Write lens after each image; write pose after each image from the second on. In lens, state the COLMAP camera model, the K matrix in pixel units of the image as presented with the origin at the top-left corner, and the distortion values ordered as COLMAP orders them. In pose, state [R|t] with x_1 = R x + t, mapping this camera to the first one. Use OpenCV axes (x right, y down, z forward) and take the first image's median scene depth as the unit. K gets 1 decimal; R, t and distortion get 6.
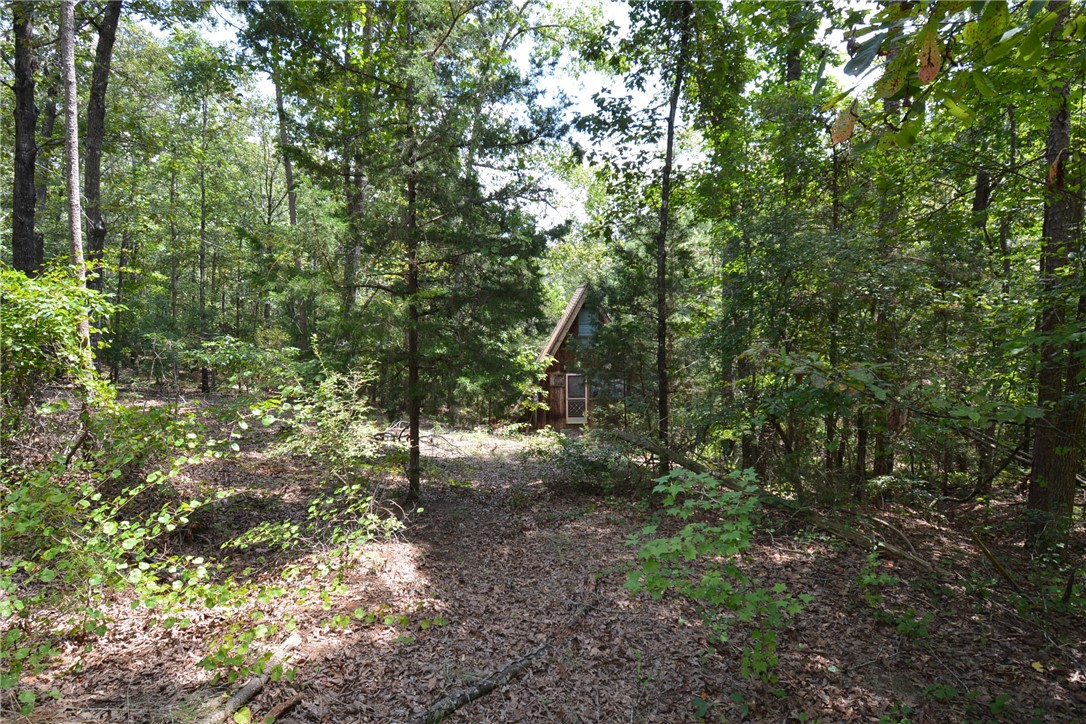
lens RADIAL K [[606.2, 0, 539.2], [0, 606.2, 360.4], [0, 0, 1]] dist [0.027592, -0.040936]
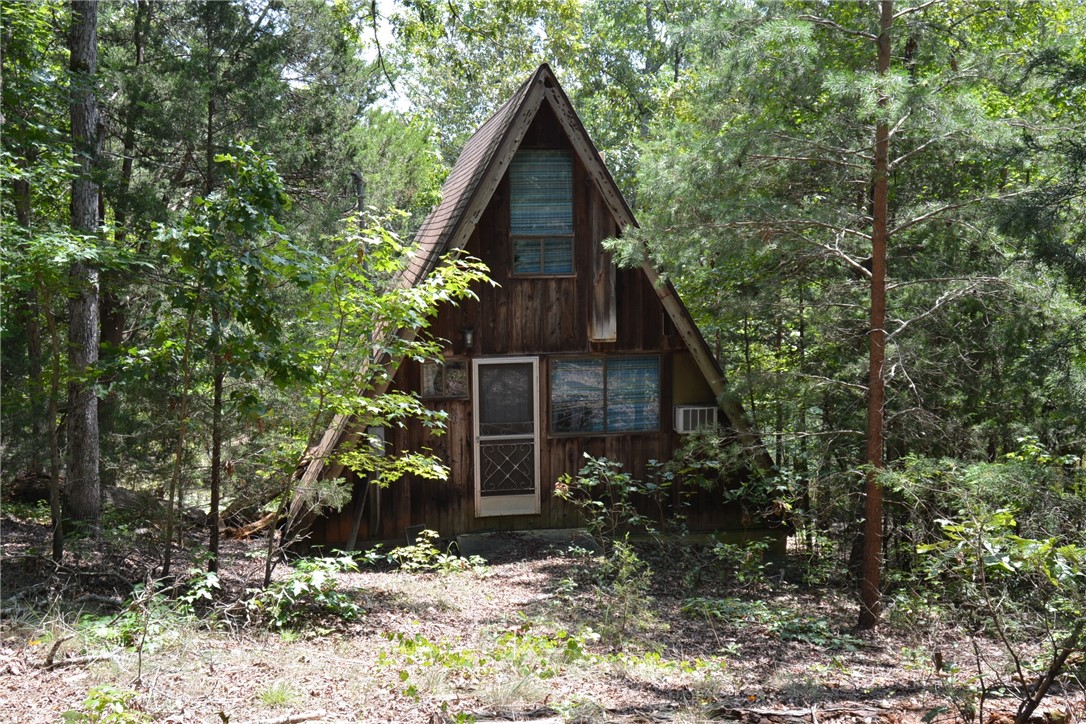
lens RADIAL K [[1160.2, 0, 543.0], [0, 1160.2, 362.0], [0, 0, 1]] dist [0.023304, -0.009068]
pose [[0.984868, -0.011206, 0.172945, -0.027198], [0.010943, 0.999937, 0.002478, 0.026029], [-0.172962, -0.000548, 0.984928, 0.449099]]
